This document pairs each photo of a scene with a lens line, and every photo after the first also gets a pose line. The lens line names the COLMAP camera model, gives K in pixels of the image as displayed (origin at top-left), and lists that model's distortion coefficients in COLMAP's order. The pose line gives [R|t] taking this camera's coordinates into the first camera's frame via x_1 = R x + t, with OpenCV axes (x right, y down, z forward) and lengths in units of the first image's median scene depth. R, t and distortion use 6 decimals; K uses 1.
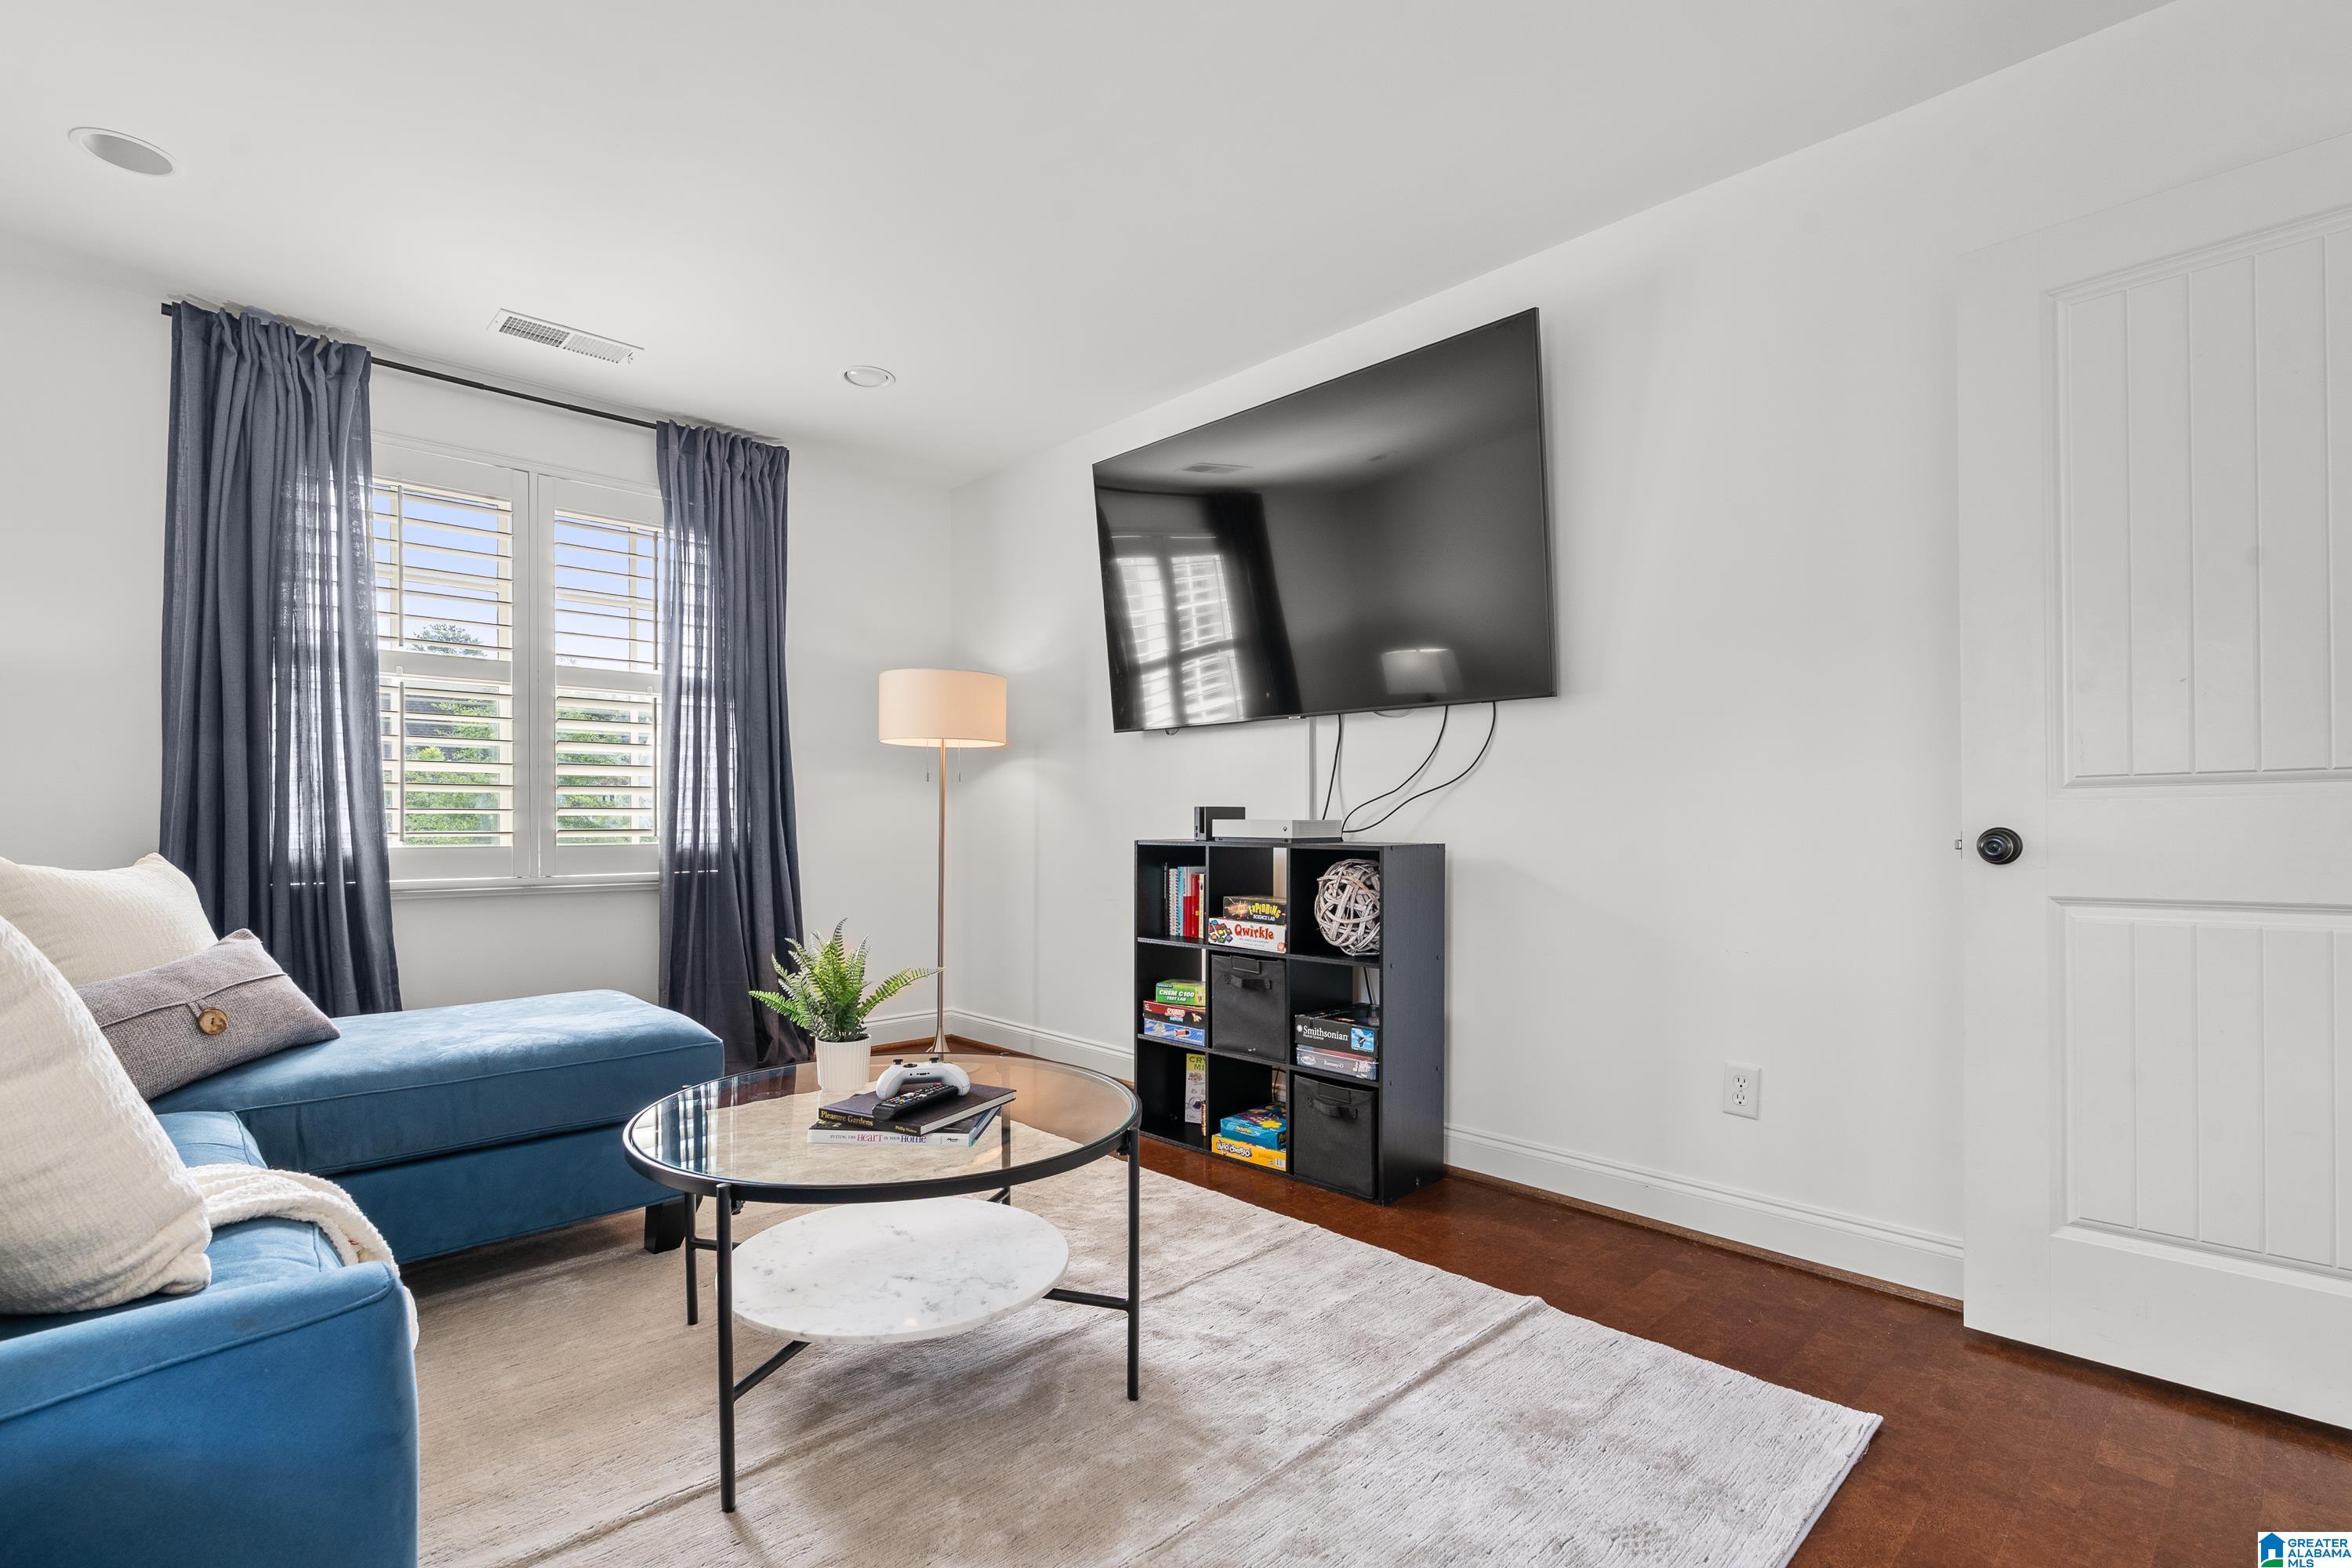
lens RADIAL K [[1063.6, 0, 1174.7], [0, 1063.6, 865.5], [0, 0, 1]] dist [-0.002262, 0.000096]
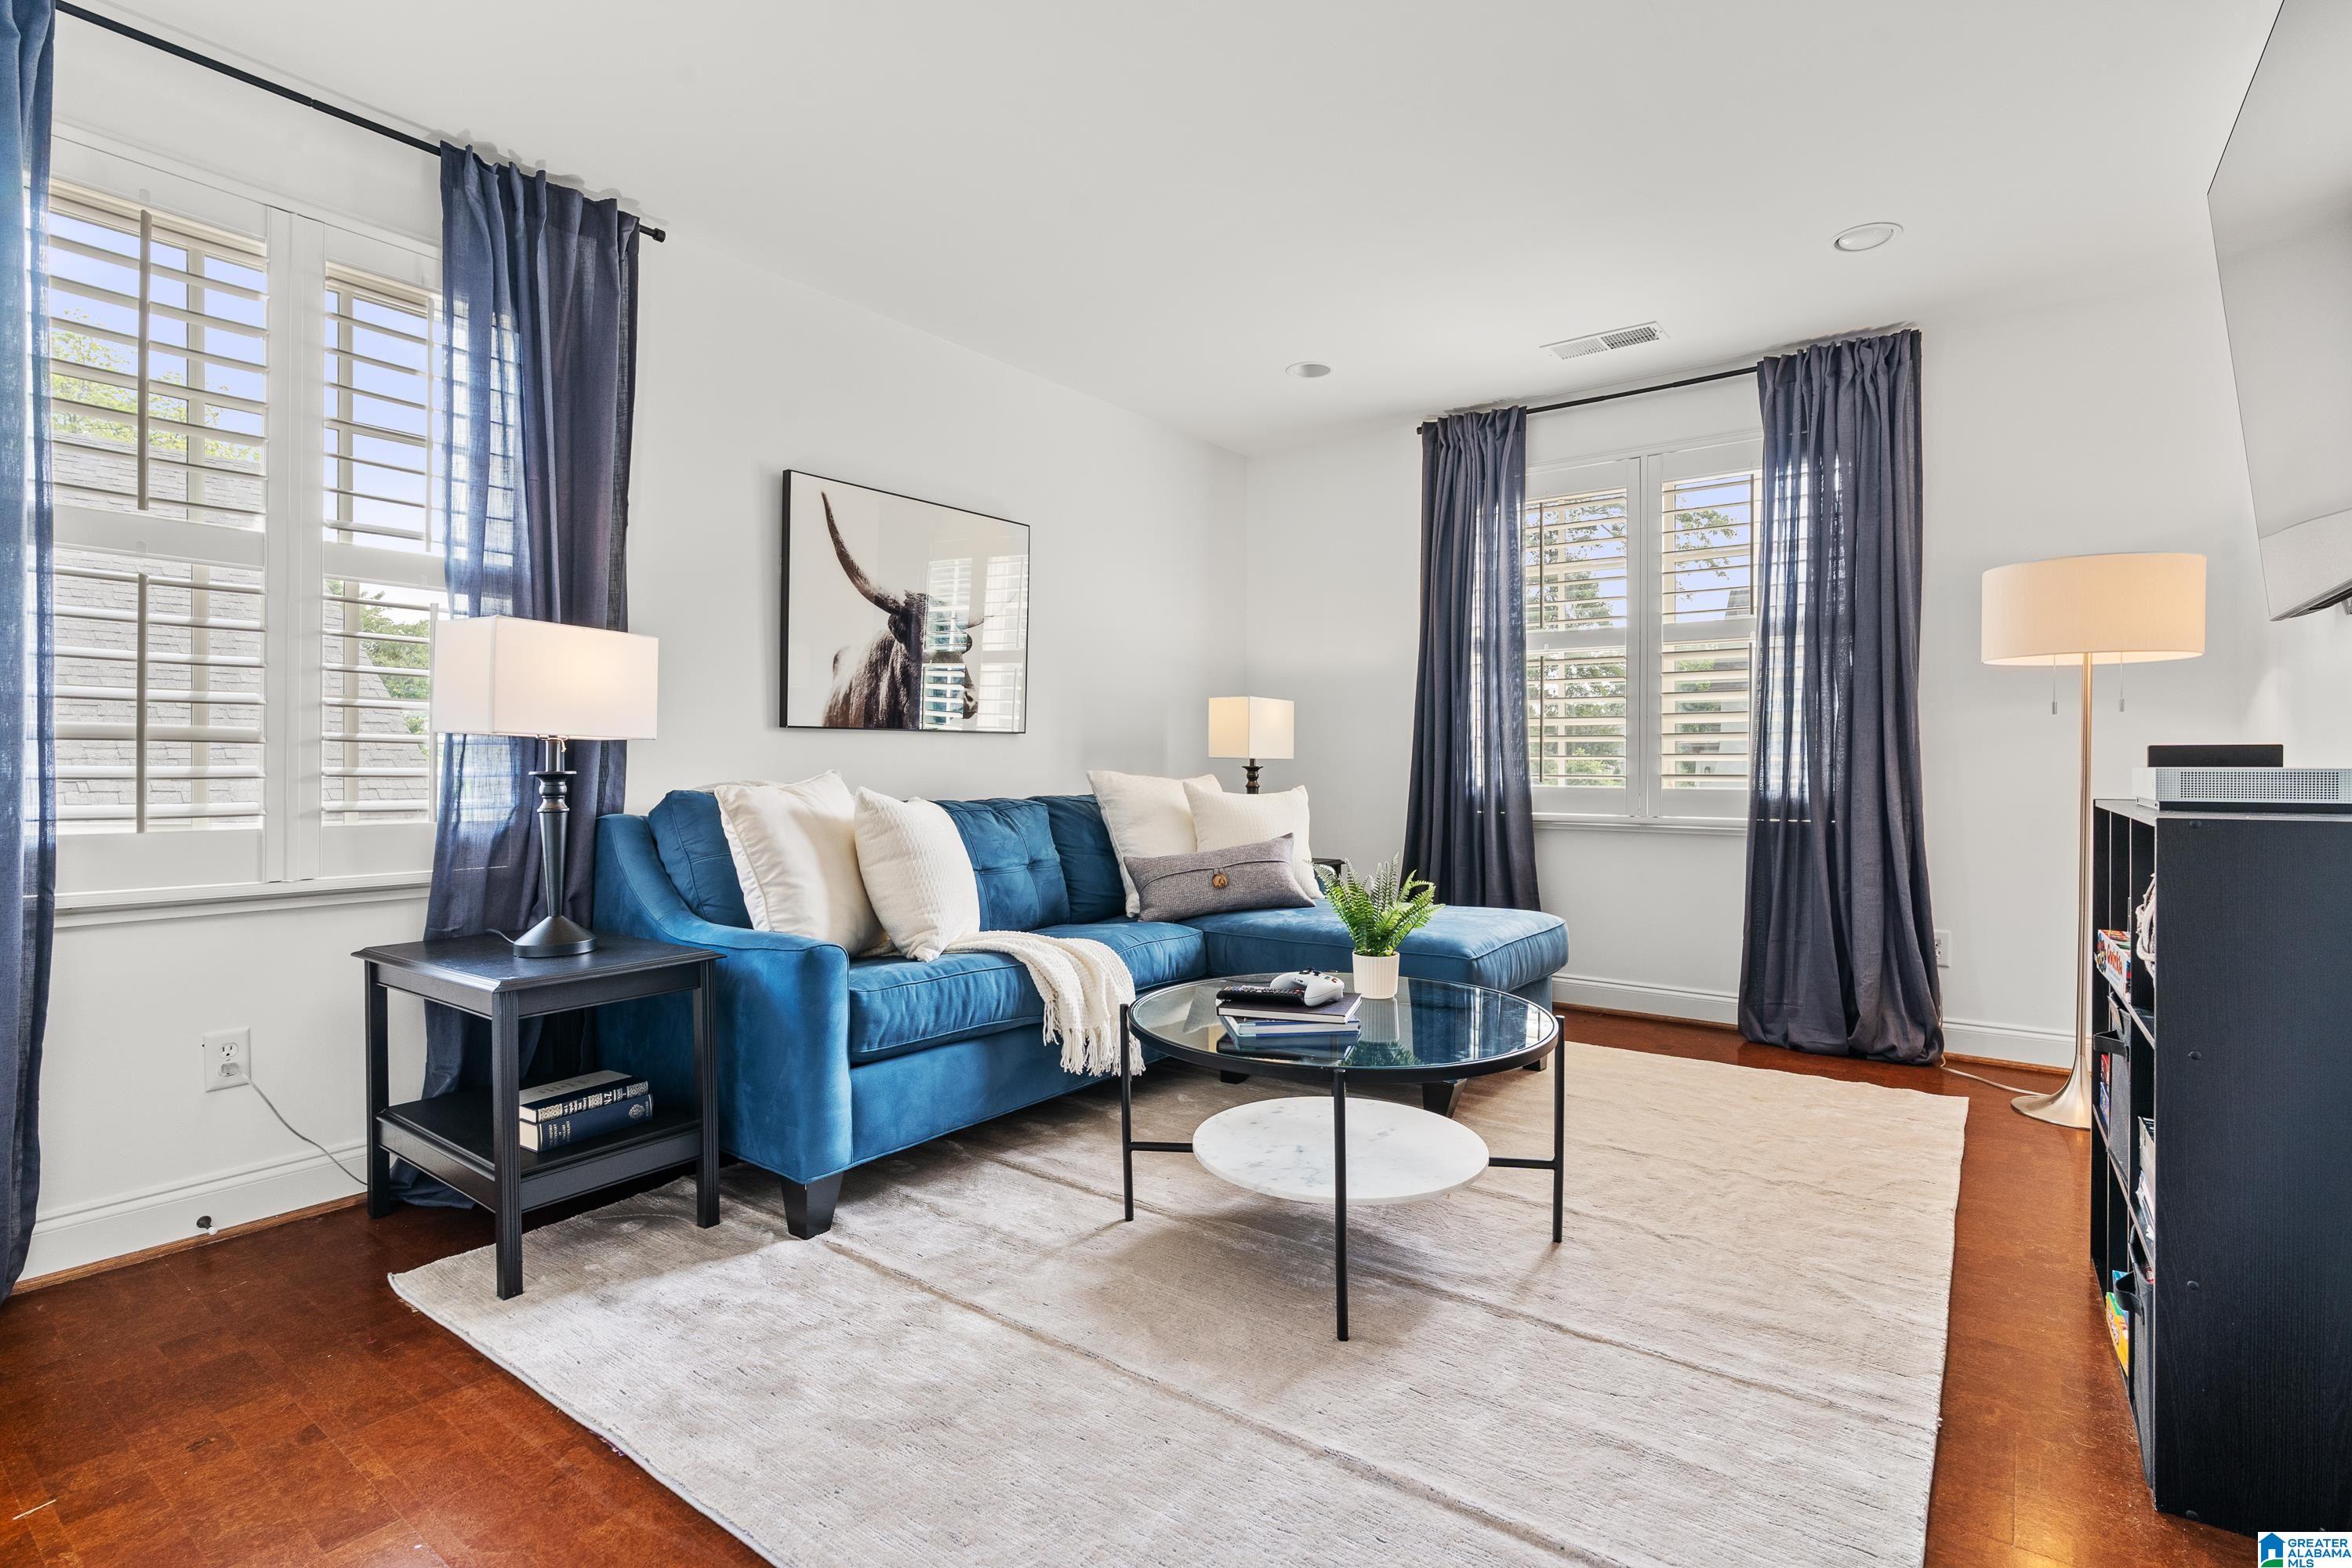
lens RADIAL K [[1124.5, 0, 1176.0], [0, 1124.5, 784.0], [0, 0, 1]] dist [-0.000248, -0.000020]
pose [[0.189325, 0.018793, -0.981735, 0.461030], [-0.043470, 0.998997, 0.010740, -0.014448], [0.980952, 0.040643, 0.189952, 0.294183]]
